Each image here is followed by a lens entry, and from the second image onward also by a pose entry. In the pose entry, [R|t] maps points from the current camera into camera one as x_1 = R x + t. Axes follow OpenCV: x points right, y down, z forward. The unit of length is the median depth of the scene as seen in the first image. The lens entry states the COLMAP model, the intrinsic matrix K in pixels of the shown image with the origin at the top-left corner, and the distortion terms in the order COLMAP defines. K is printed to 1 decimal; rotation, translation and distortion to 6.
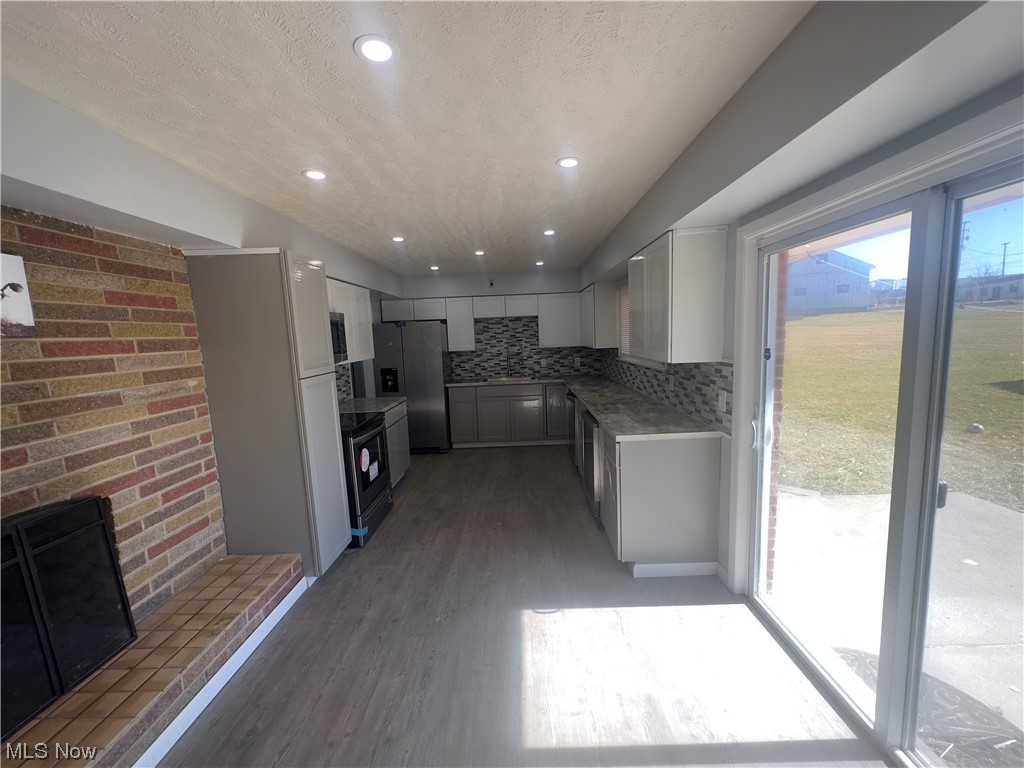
lens RADIAL K [[408.4, 0, 515.2], [0, 408.4, 385.6], [0, 0, 1]] dist [-0.002369, 0.000014]
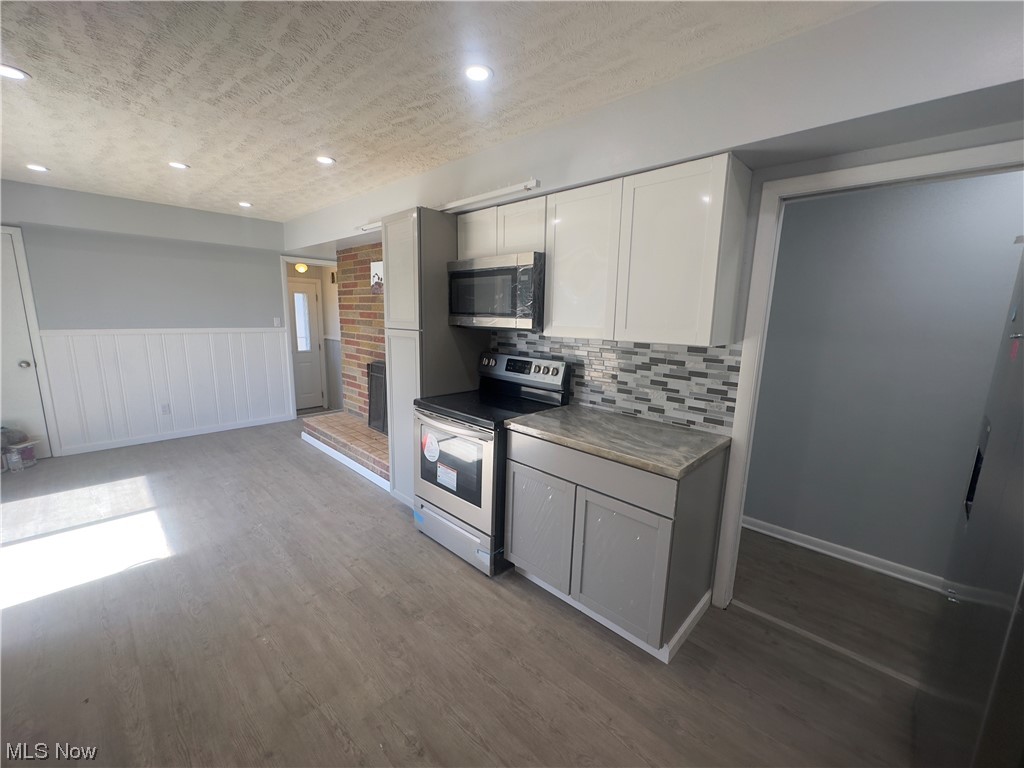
lens RADIAL K [[408.4, 0, 512.6], [0, 408.4, 387.7], [0, 0, 1]] dist [-0.002369, 0.000014]
pose [[-0.683452, 0.152208, -0.713951, 0.040168], [-0.089016, 0.953346, 0.288457, -0.094417], [0.724548, 0.260699, -0.638017, 0.860445]]
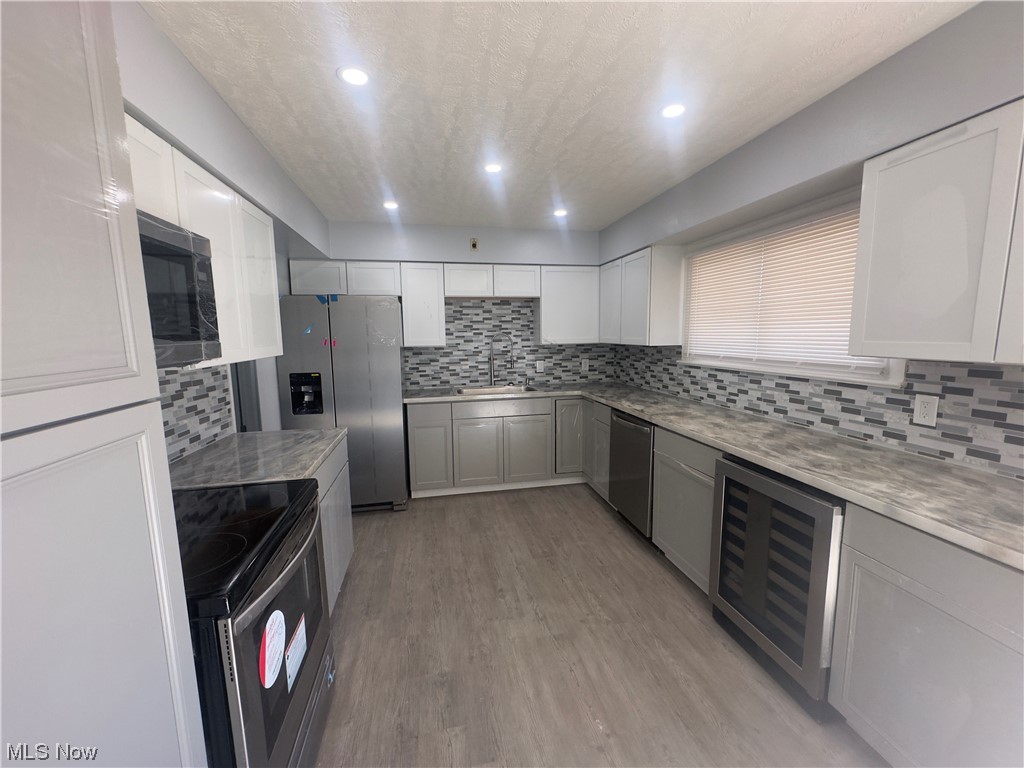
lens RADIAL K [[408.4, 0, 513.6], [0, 408.4, 386.0], [0, 0, 1]] dist [-0.002369, 0.000014]
pose [[0.976654, -0.000093, 0.214819, -0.132104], [0.000677, 0.999996, -0.002648, -0.020393], [-0.214818, 0.002731, 0.976650, 0.335407]]
